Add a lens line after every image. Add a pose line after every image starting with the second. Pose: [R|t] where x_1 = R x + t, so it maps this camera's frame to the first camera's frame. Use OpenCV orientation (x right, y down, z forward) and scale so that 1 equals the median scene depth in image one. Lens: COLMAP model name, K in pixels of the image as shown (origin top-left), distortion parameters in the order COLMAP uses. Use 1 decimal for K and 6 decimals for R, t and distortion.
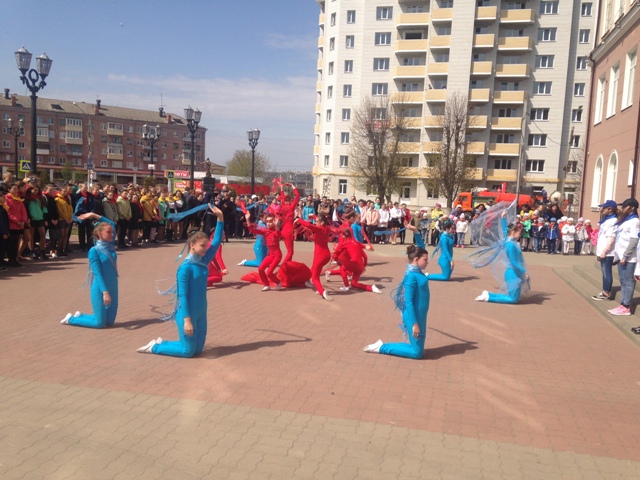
lens RADIAL K [[572.8, 0, 320.0], [0, 572.8, 240.0], [0, 0, 1]] dist [0.196238, -0.269813]
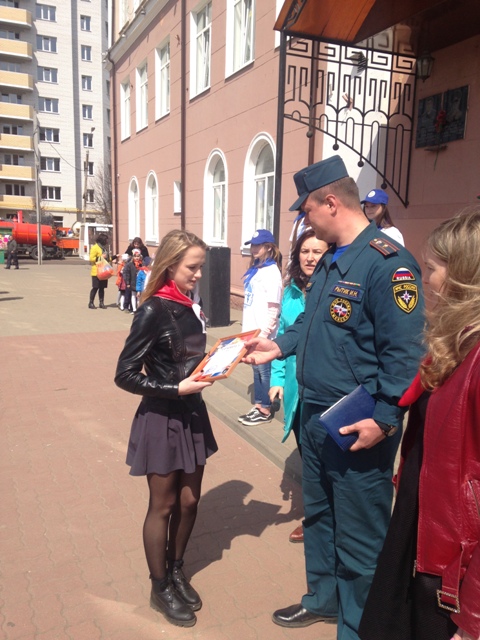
lens RADIAL K [[572.8, 0, 240.0], [0, 572.8, 320.0], [0, 0, 1]] dist [0.196238, -0.269813]
pose [[0.789183, -0.111960, 0.603867, 0.024866], [0.061987, 0.992743, 0.103050, -0.006202], [-0.611022, -0.043893, 0.790396, 0.090413]]
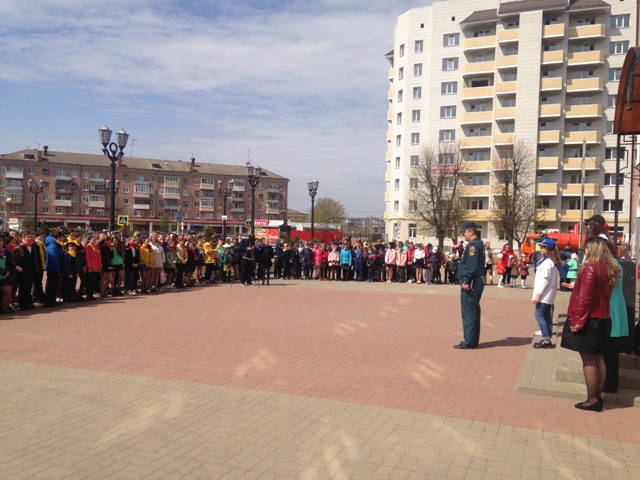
lens RADIAL K [[572.8, 0, 320.0], [0, 572.8, 240.0], [0, 0, 1]] dist [0.196238, -0.269813]
pose [[0.988461, -0.021090, -0.149998, 0.032516], [0.009252, 0.996817, -0.079186, 0.003416], [0.151190, 0.076884, 0.985510, -0.031781]]
